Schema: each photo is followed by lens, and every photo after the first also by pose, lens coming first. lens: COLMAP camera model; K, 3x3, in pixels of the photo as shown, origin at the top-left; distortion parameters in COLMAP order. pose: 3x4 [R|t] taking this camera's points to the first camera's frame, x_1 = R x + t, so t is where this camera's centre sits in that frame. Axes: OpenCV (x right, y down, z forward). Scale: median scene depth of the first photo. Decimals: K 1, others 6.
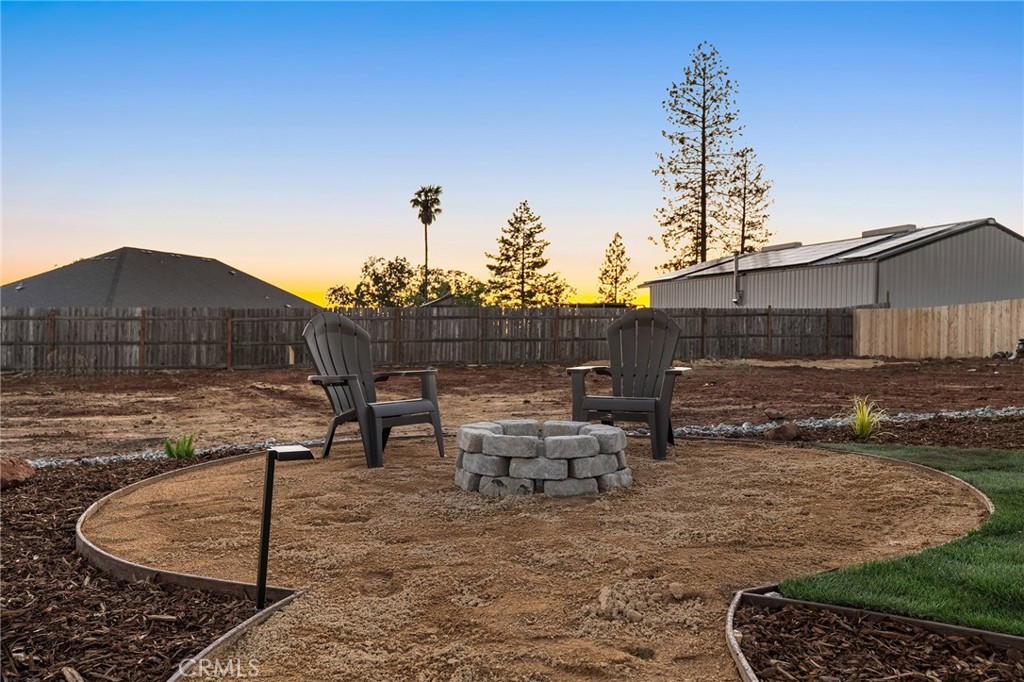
lens RADIAL K [[879.4, 0, 517.2], [0, 879.4, 340.4], [0, 0, 1]] dist [-0.011794, 0.007435]
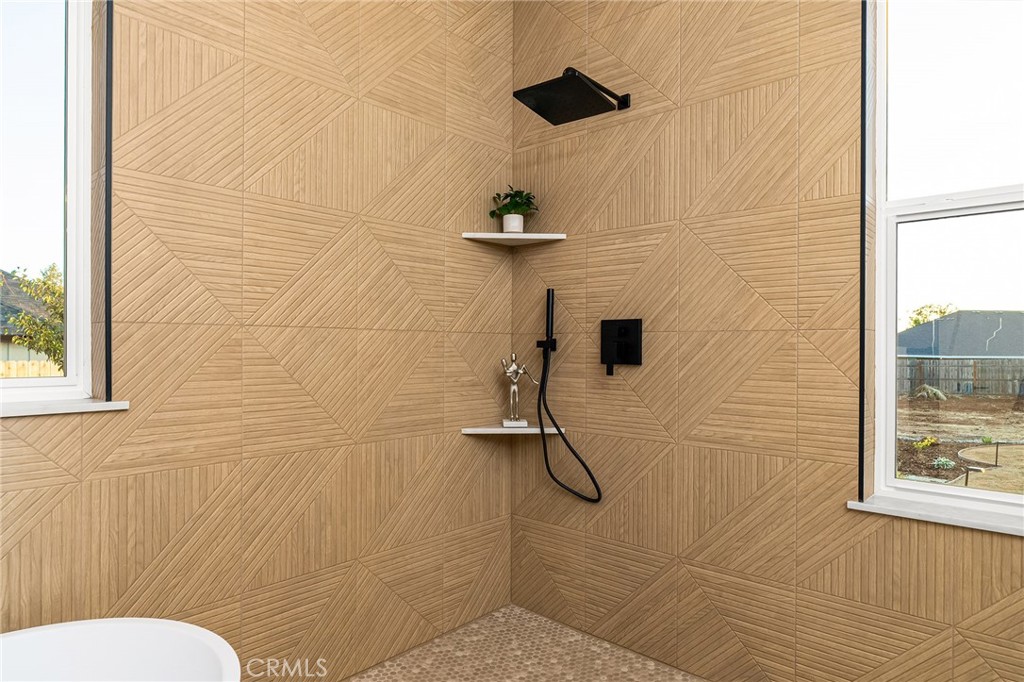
lens RADIAL K [[615.1, 0, 510.3], [0, 615.1, 343.9], [0, 0, 1]] dist [-0.001713, -0.002676]
pose [[0.495311, -0.029315, -0.868221, 0.358052], [0.014789, 0.999570, -0.025313, -0.099795], [0.868590, -0.000302, 0.495531, -0.821229]]
